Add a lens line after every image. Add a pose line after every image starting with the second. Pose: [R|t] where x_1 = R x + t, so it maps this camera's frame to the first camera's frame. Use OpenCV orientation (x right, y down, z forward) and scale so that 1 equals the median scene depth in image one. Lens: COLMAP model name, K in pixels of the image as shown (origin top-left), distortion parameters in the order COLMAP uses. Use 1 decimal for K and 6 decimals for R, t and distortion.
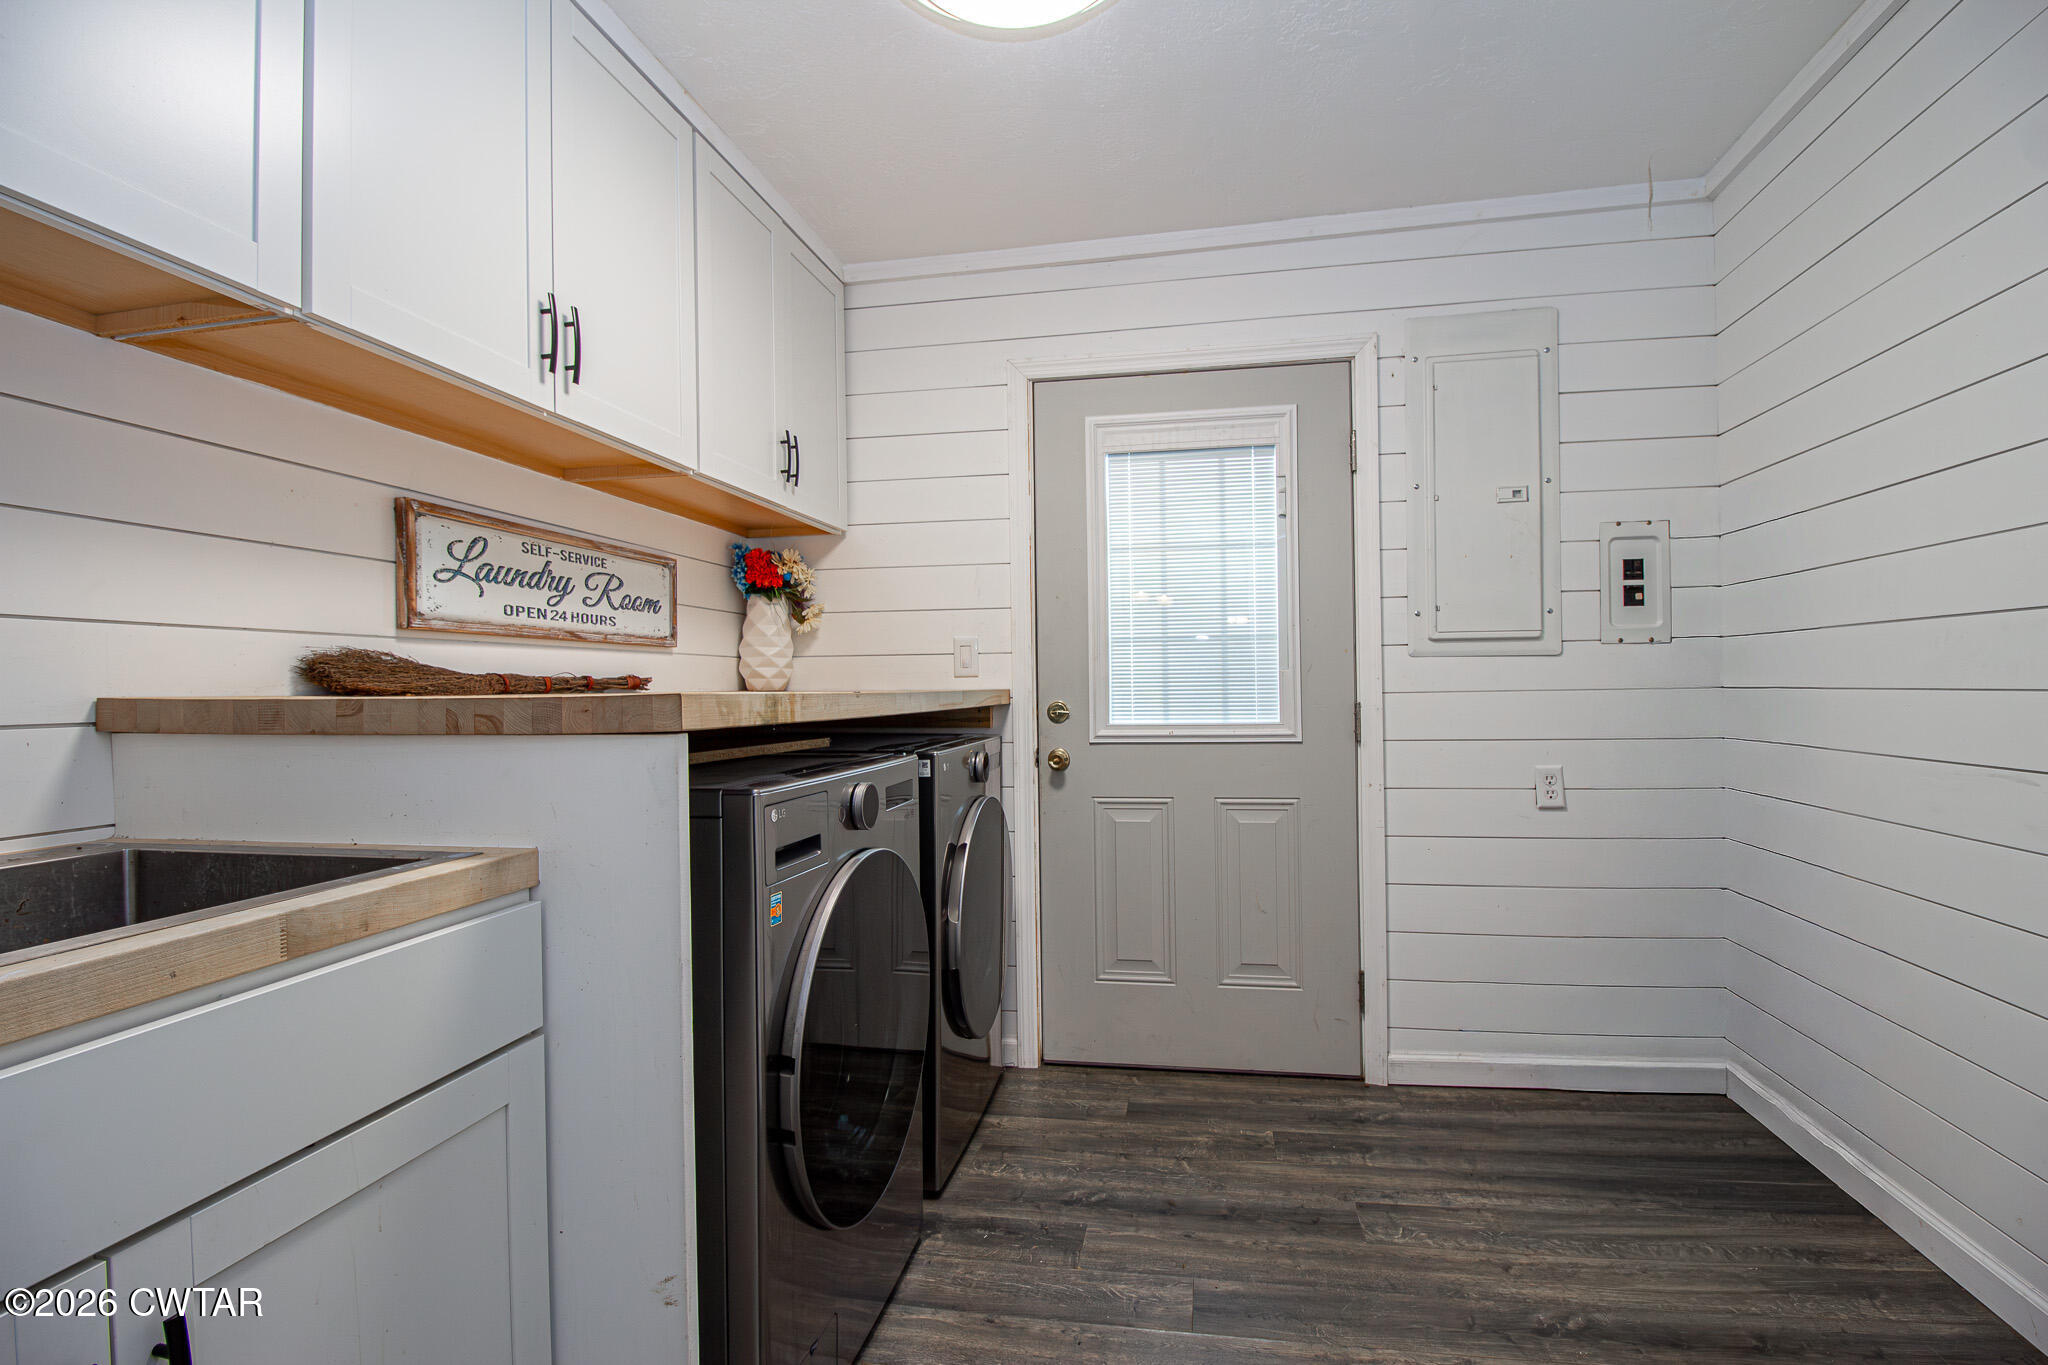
lens RADIAL K [[987.6, 0, 1037.3], [0, 987.6, 683.1], [0, 0, 1]] dist [0.003323, 0.000114]
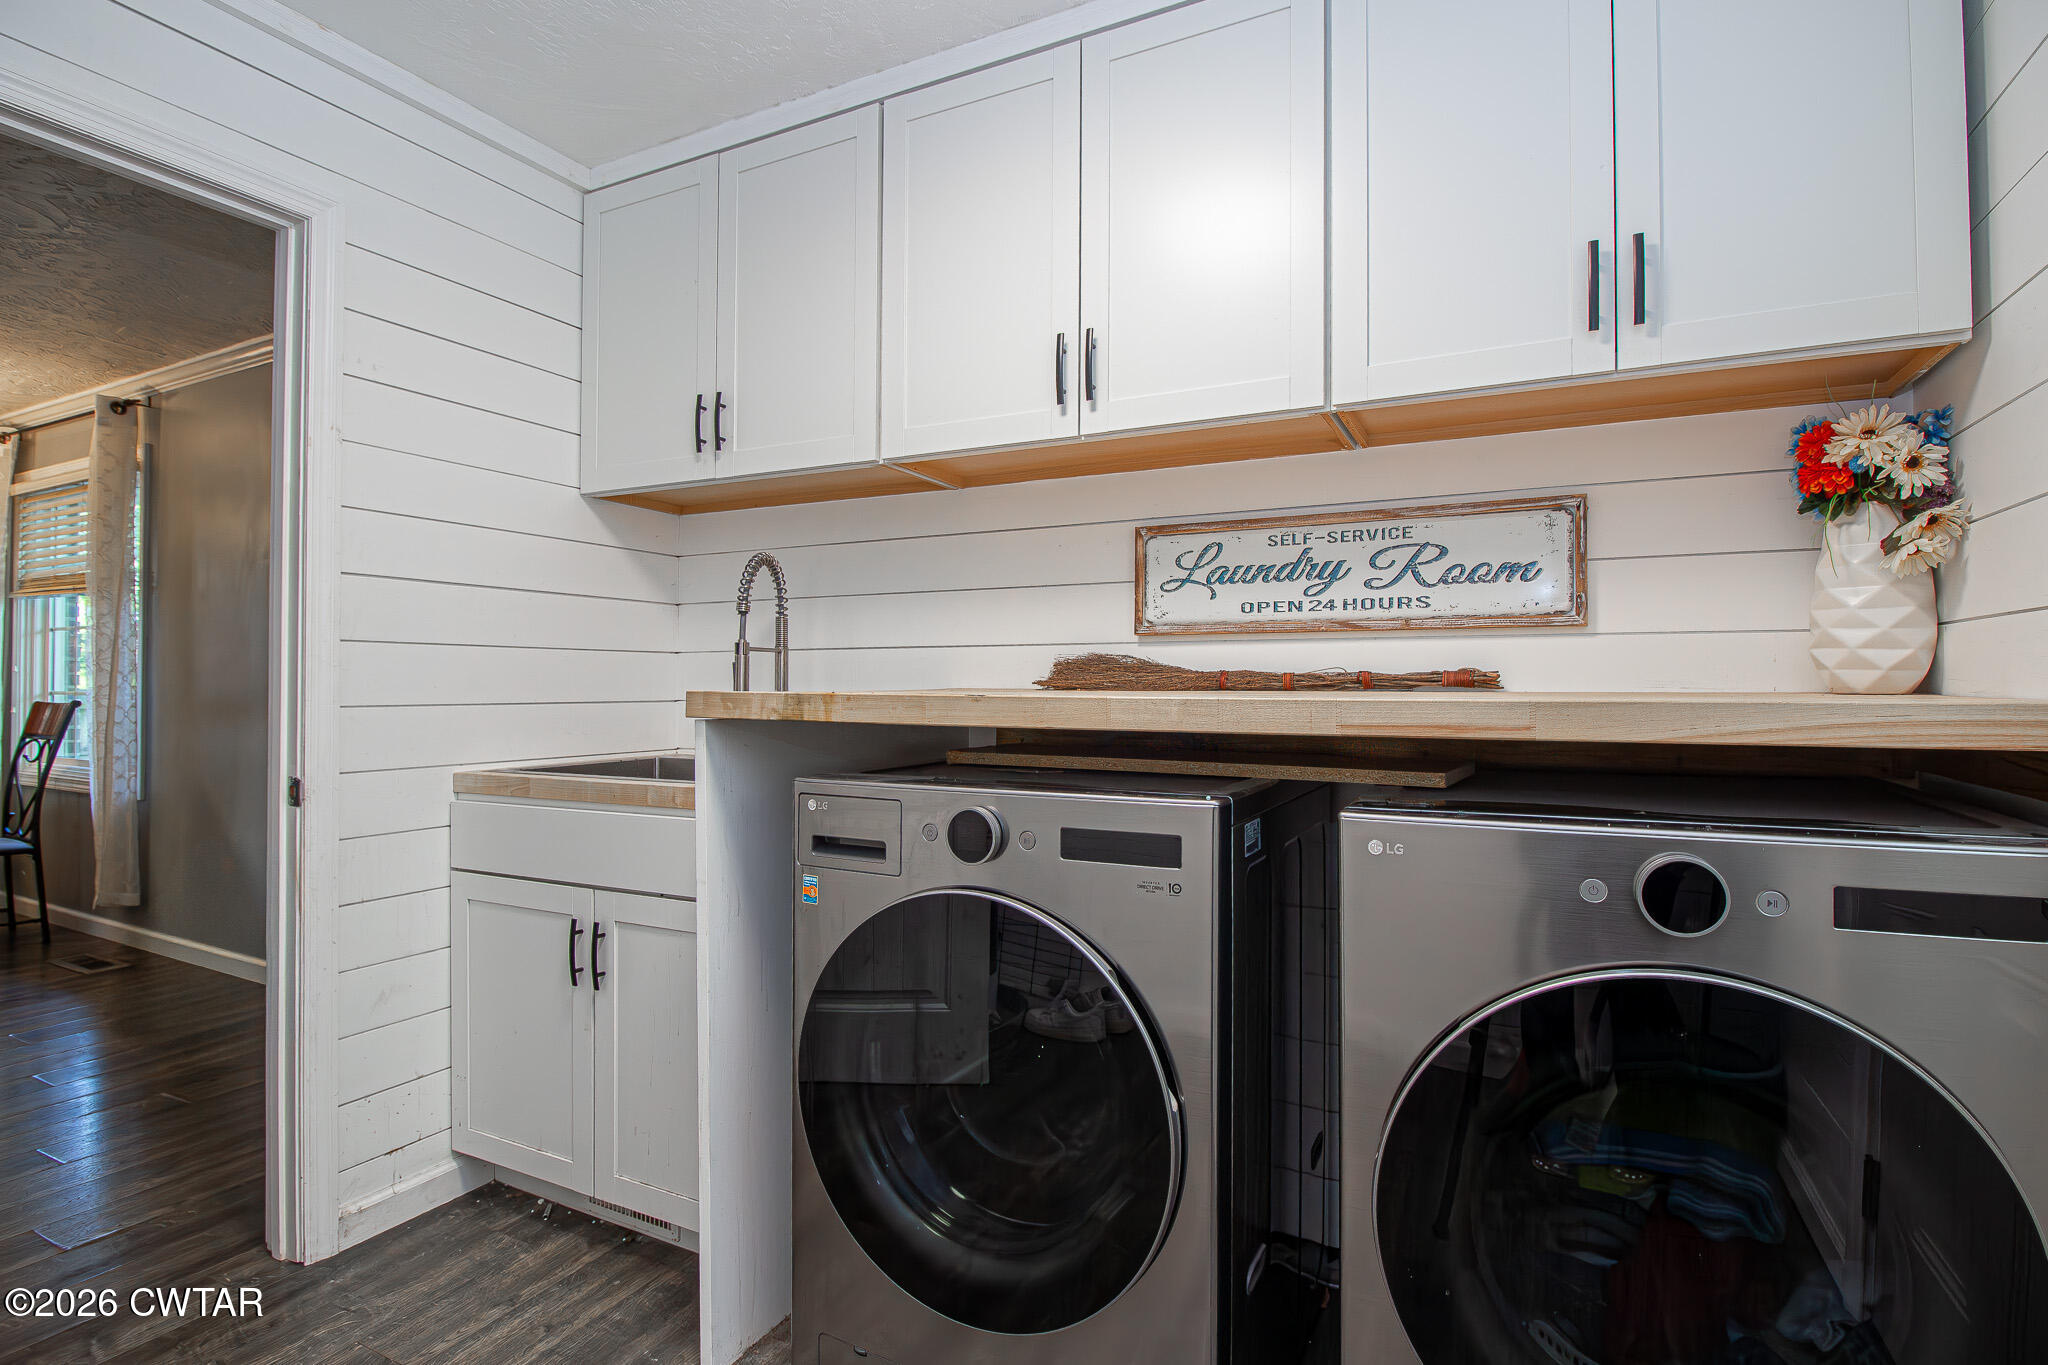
lens RADIAL K [[987.6, 0, 1032.9], [0, 987.6, 680.9], [0, 0, 1]] dist [0.003323, 0.000114]
pose [[-0.293267, 0.007781, -0.955999, 0.472126], [0.005299, 0.999965, 0.006513, -0.006293], [0.956016, -0.003156, -0.293298, 1.032993]]
